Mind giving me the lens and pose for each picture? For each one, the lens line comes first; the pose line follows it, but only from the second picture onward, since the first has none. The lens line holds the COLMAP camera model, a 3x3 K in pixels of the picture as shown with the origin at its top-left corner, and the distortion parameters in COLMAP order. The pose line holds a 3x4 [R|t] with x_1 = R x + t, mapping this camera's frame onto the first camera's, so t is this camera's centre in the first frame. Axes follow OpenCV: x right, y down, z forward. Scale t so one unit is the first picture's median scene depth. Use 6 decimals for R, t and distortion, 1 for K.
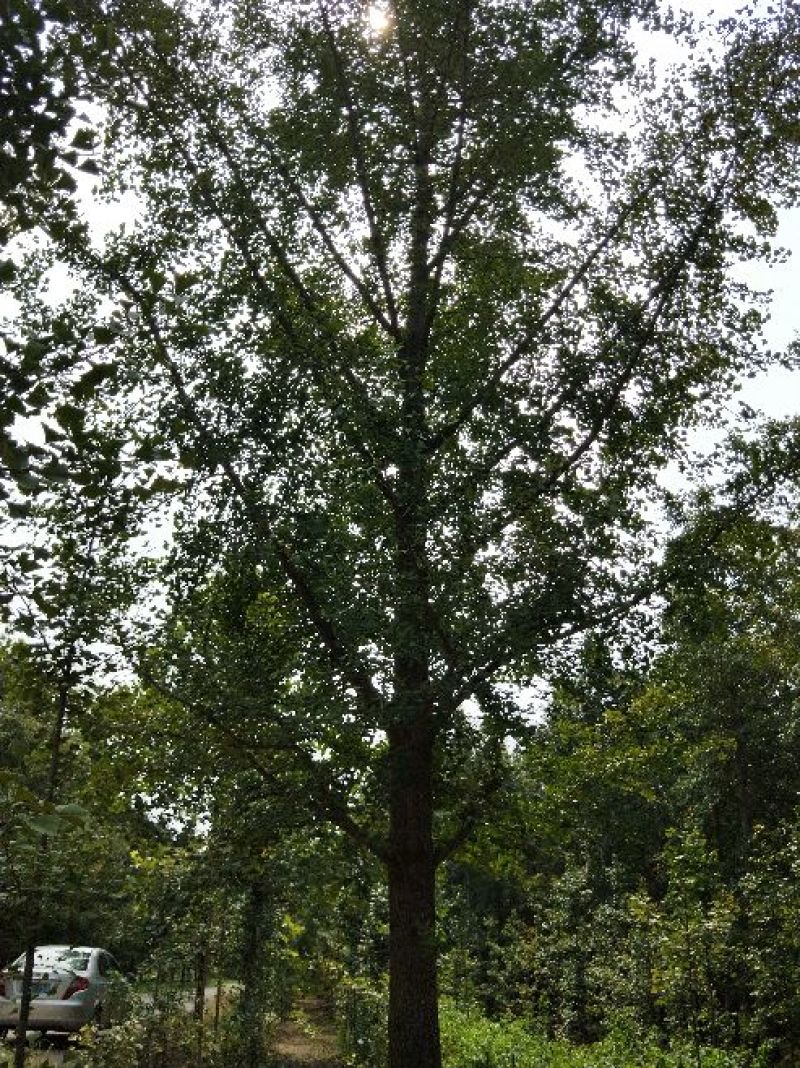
lens RADIAL K [[970.3, 0, 400.0], [0, 970.3, 534.0], [0, 0, 1]] dist [0.074511, -0.132827]
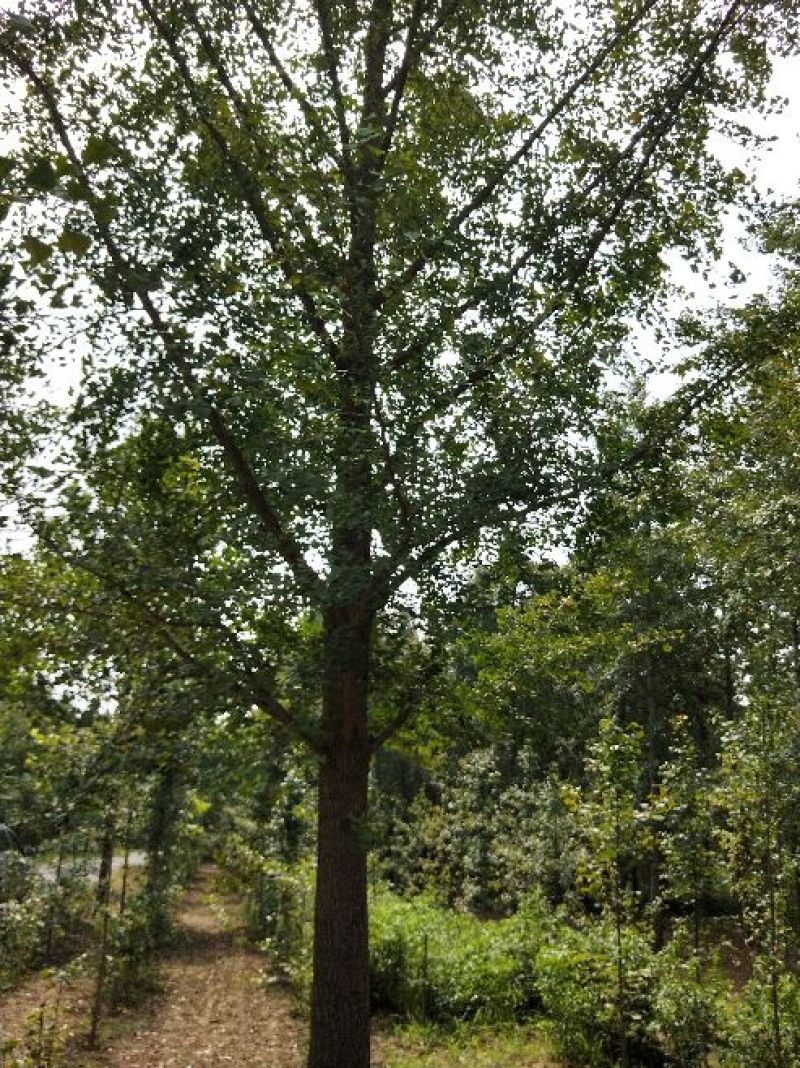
lens RADIAL K [[947.6, 0, 400.0], [0, 947.6, 534.0], [0, 0, 1]] dist [0.050000, -0.129942]
pose [[0.994445, 0.036104, 0.098872, -0.026819], [-0.046958, 0.992849, 0.109749, 0.025683], [-0.094203, -0.113782, 0.989029, 0.112733]]
